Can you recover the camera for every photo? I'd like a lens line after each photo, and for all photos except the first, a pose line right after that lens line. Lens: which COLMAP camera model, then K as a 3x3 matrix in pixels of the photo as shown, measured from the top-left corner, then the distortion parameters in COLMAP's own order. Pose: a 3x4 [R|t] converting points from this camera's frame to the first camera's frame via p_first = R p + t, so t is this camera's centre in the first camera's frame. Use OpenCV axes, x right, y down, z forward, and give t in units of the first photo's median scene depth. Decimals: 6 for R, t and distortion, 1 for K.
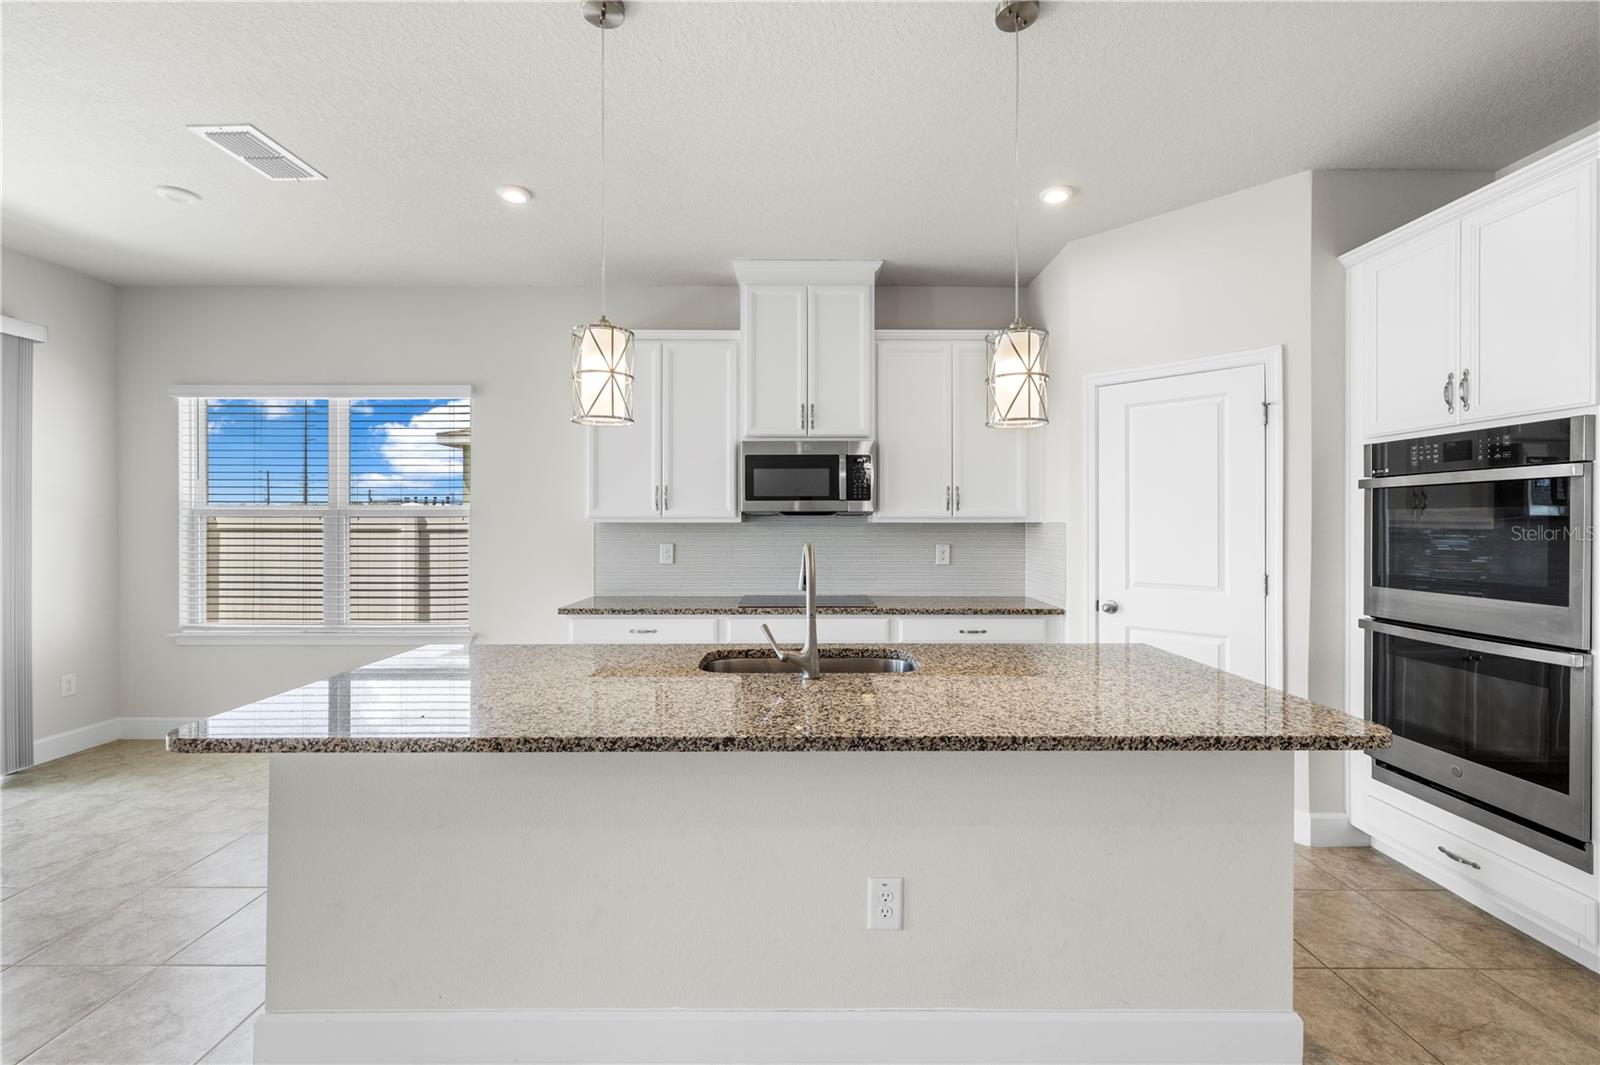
lens RADIAL K [[677.0, 0, 797.7], [0, 677.0, 523.9], [0, 0, 1]] dist [0.002085, -0.000017]
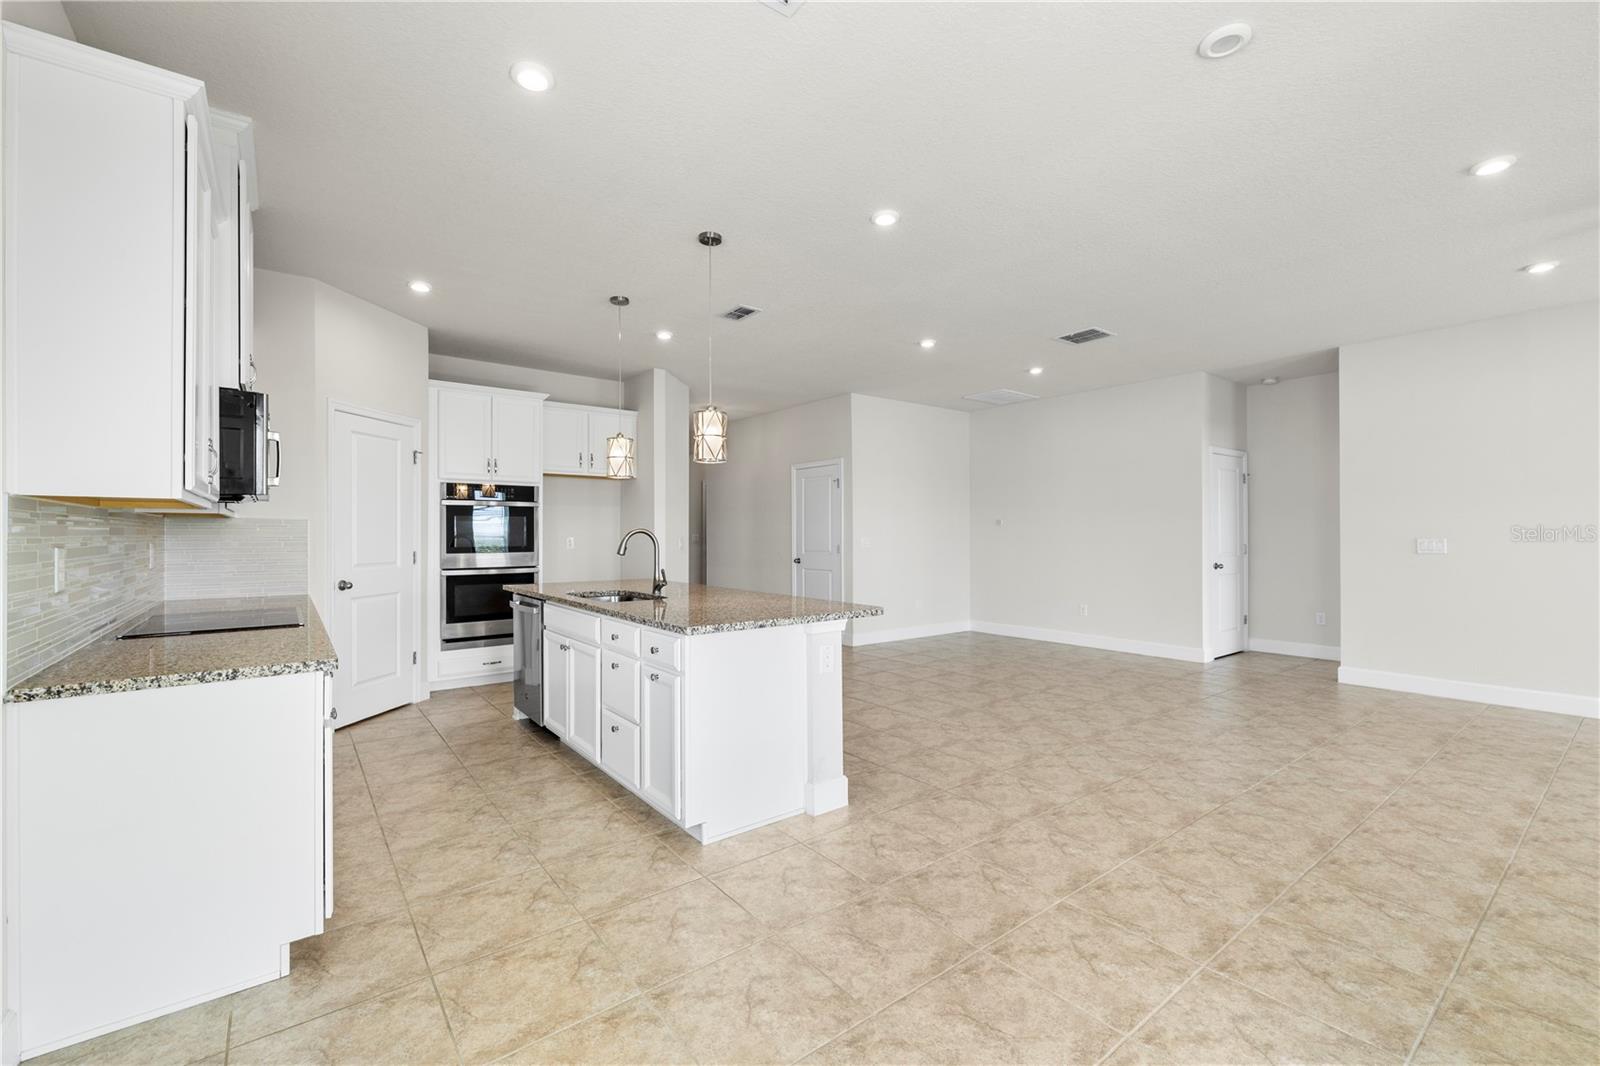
lens RADIAL K [[677.0, 0, 800.6], [0, 677.0, 529.8], [0, 0, 1]] dist [0.002085, -0.000017]
pose [[-0.613752, 0.004009, 0.789489, -1.014019], [0.002447, 0.999992, -0.003176, 0.022452], [-0.789495, -0.000017, -0.613757, 1.034123]]
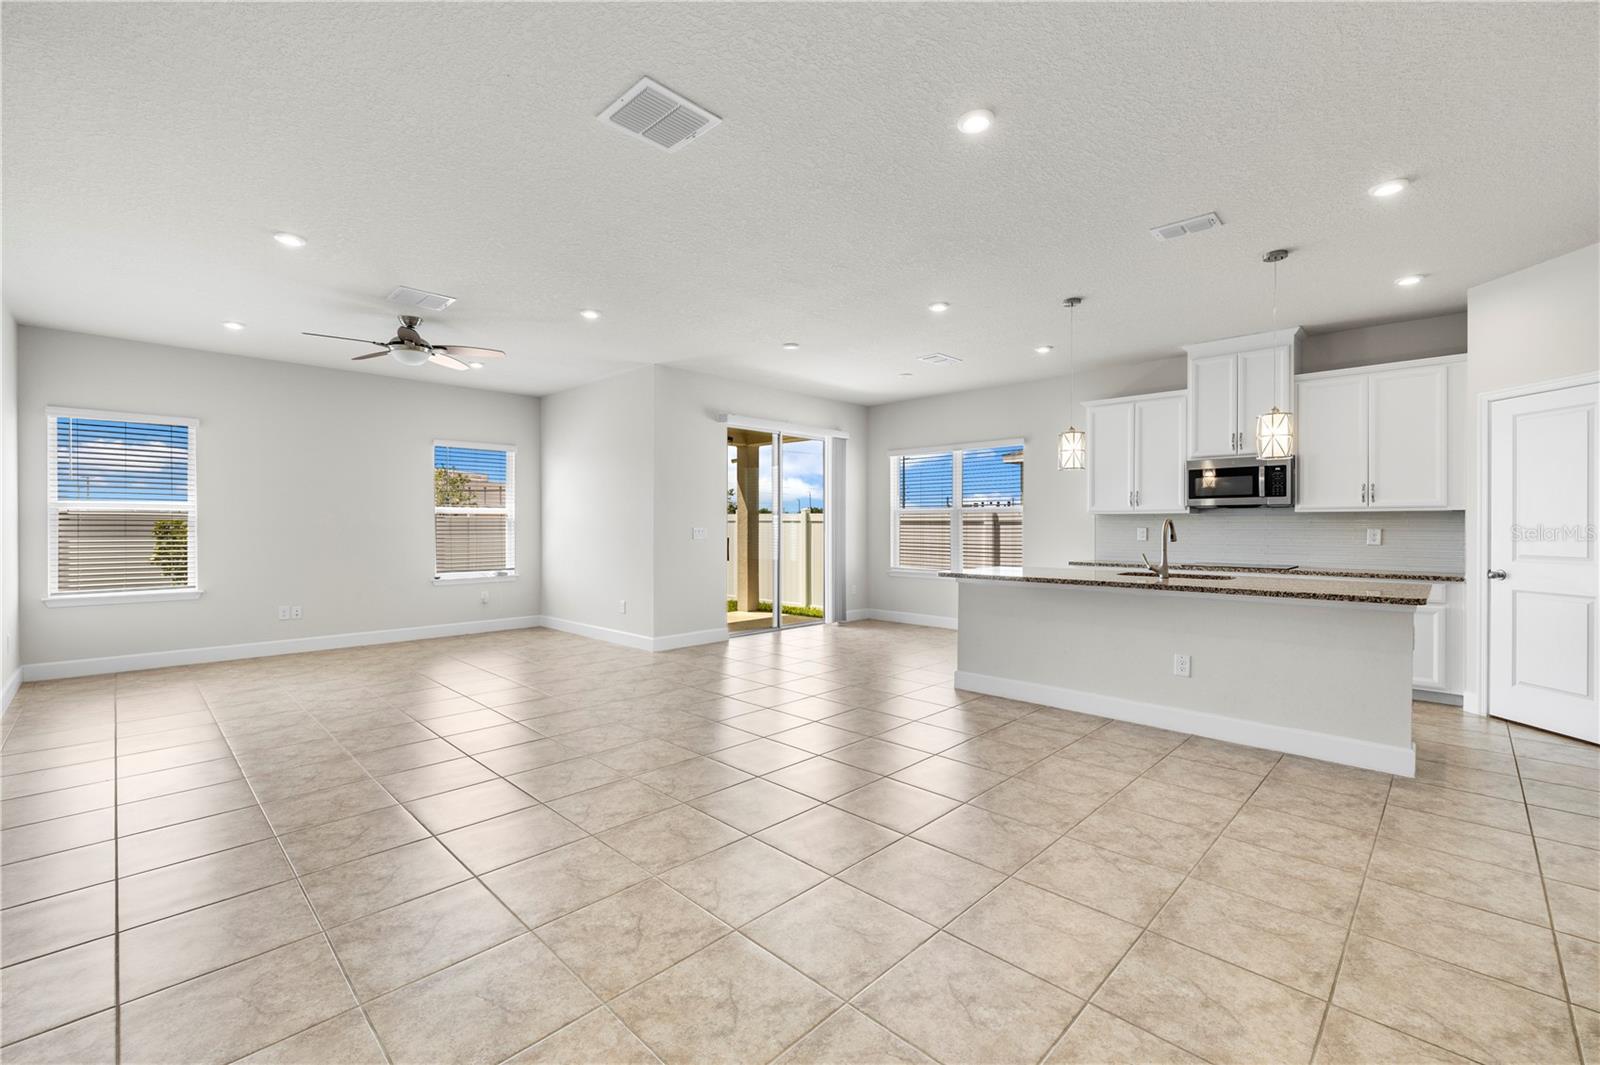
lens RADIAL K [[677.0, 0, 794.9], [0, 677.0, 529.2], [0, 0, 1]] dist [0.002085, -0.000017]
pose [[0.708936, 0.003530, -0.705264, 0.396484], [-0.000420, 0.999989, 0.004583, 0.030029], [0.705272, -0.002953, 0.708930, -0.782619]]
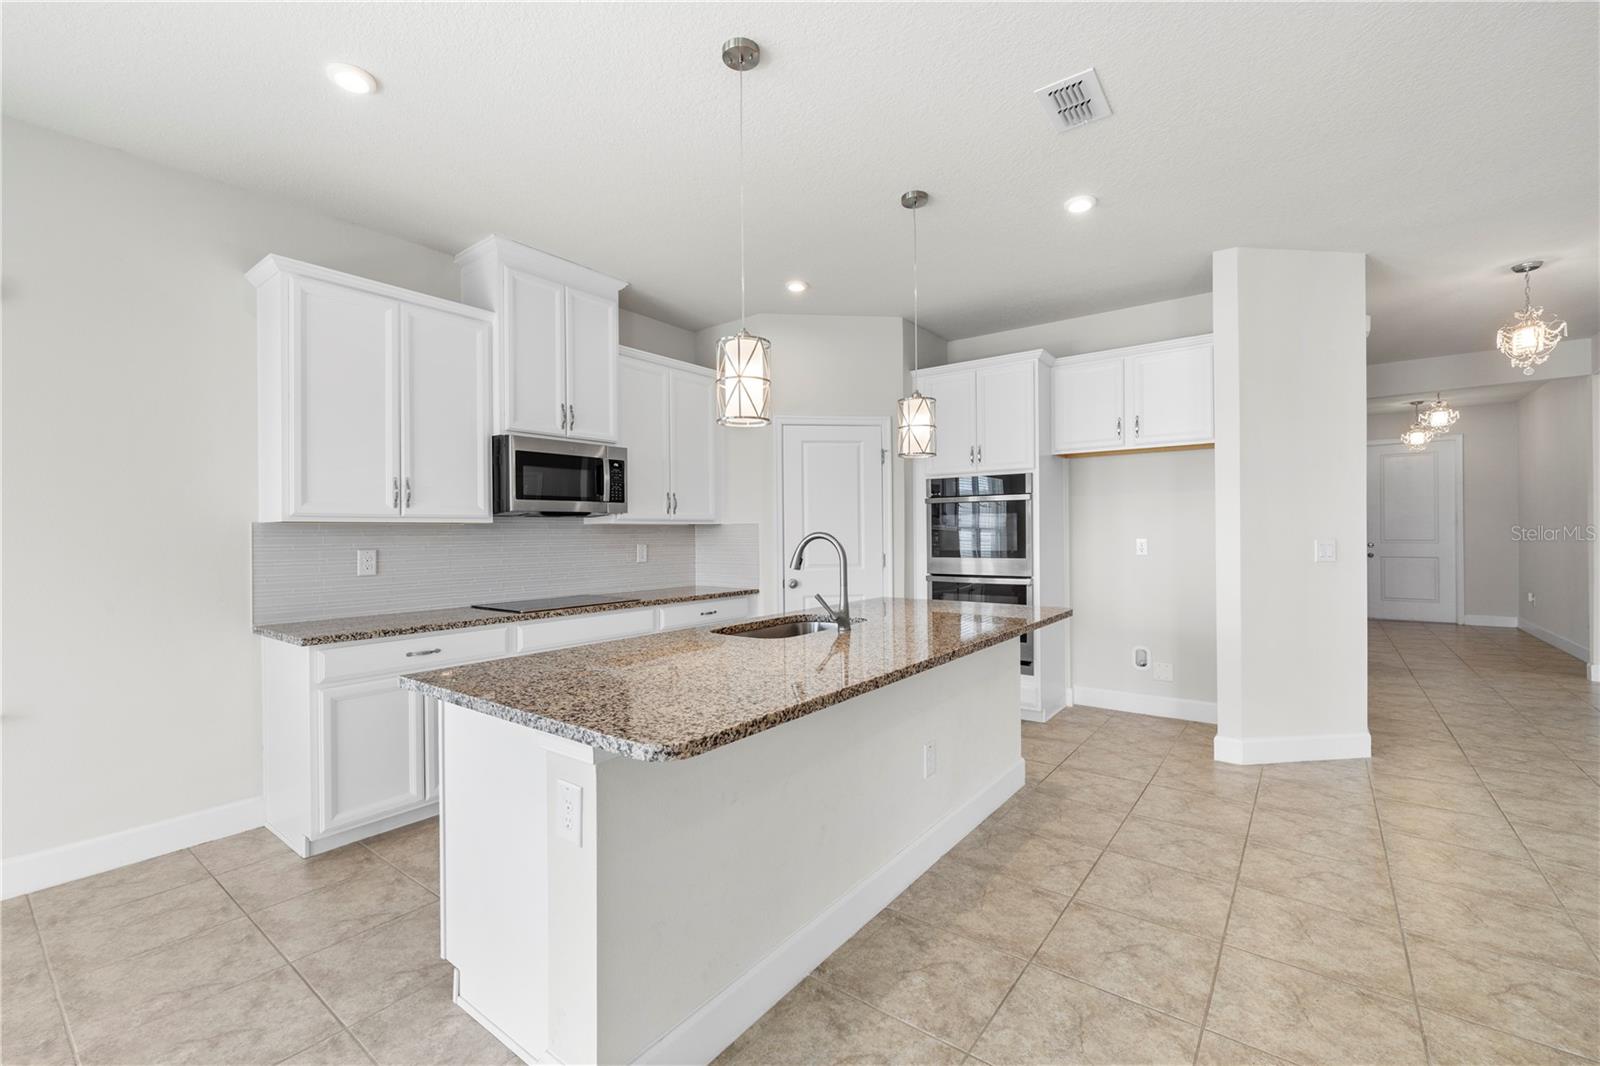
lens RADIAL K [[677.0, 0, 795.9], [0, 677.0, 531.5], [0, 0, 1]] dist [0.002085, -0.000017]
pose [[0.612684, -0.005701, 0.790307, -0.598770], [0.010536, 0.999944, -0.000956, 0.015461], [-0.790258, 0.008913, 0.612710, 0.130112]]
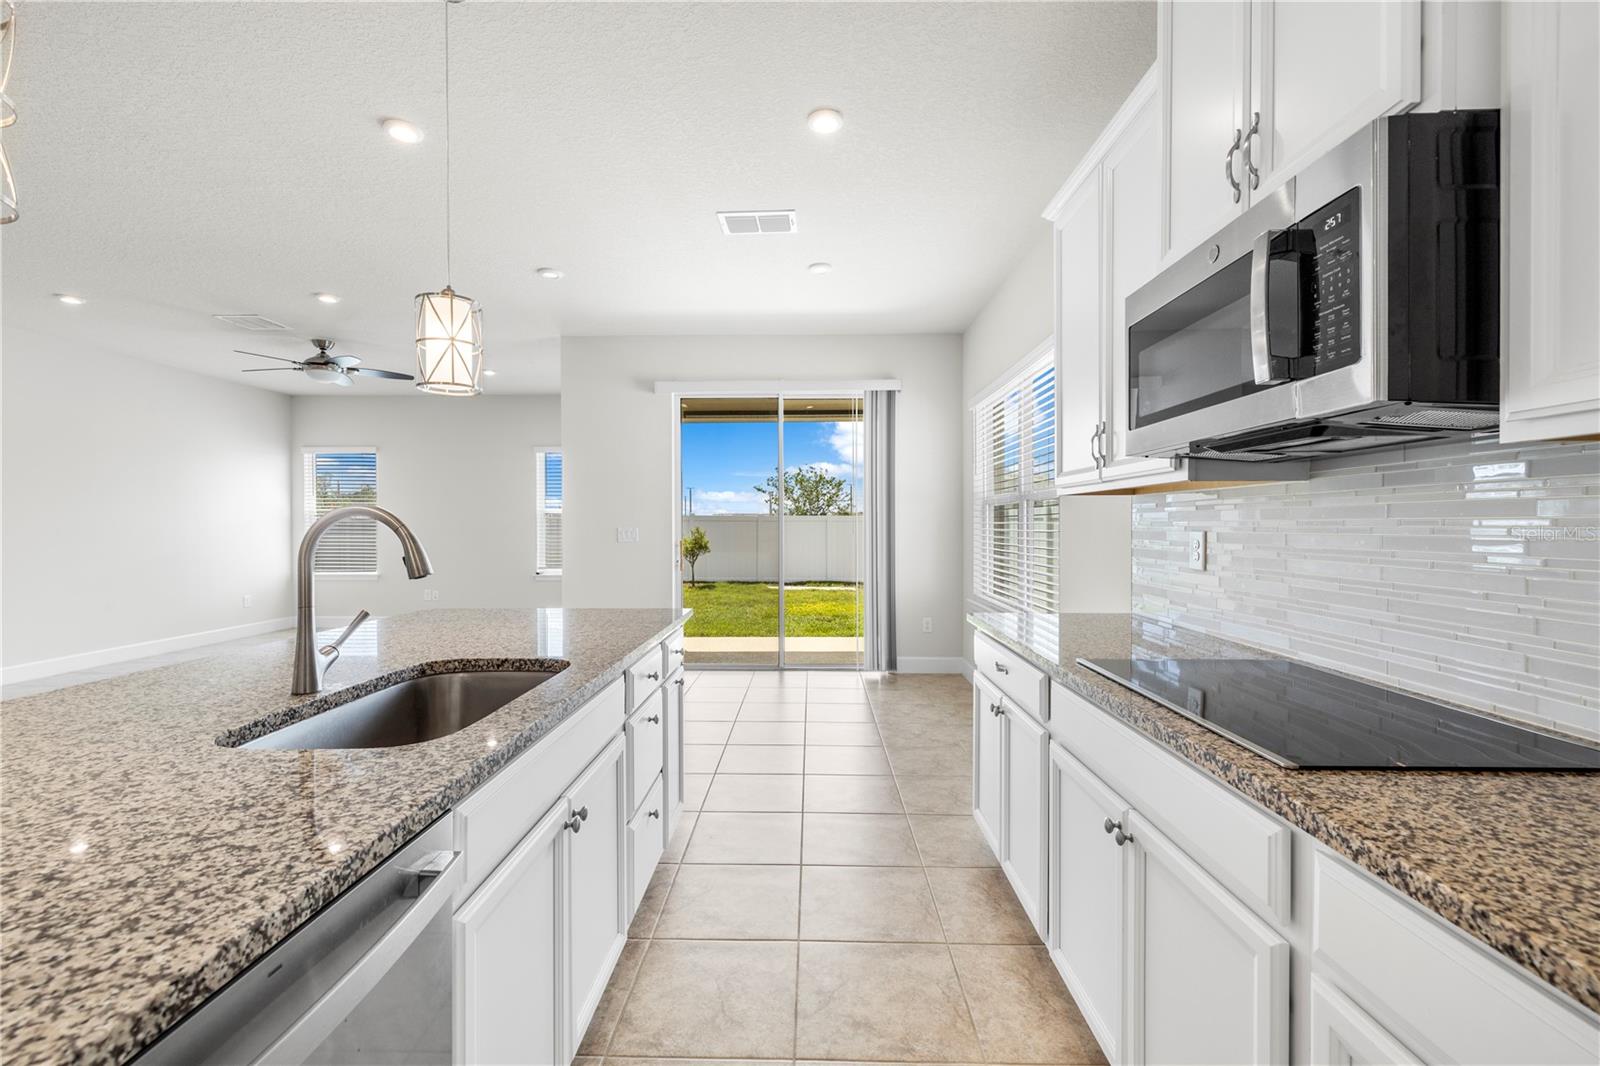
lens RADIAL K [[677.0, 0, 791.3], [0, 677.0, 535.6], [0, 0, 1]] dist [0.002085, -0.000017]
pose [[-0.031609, 0.013155, -0.999414, 0.392700], [0.000872, 0.999913, 0.013134, 0.031851], [0.999500, -0.000456, -0.031618, 0.817705]]
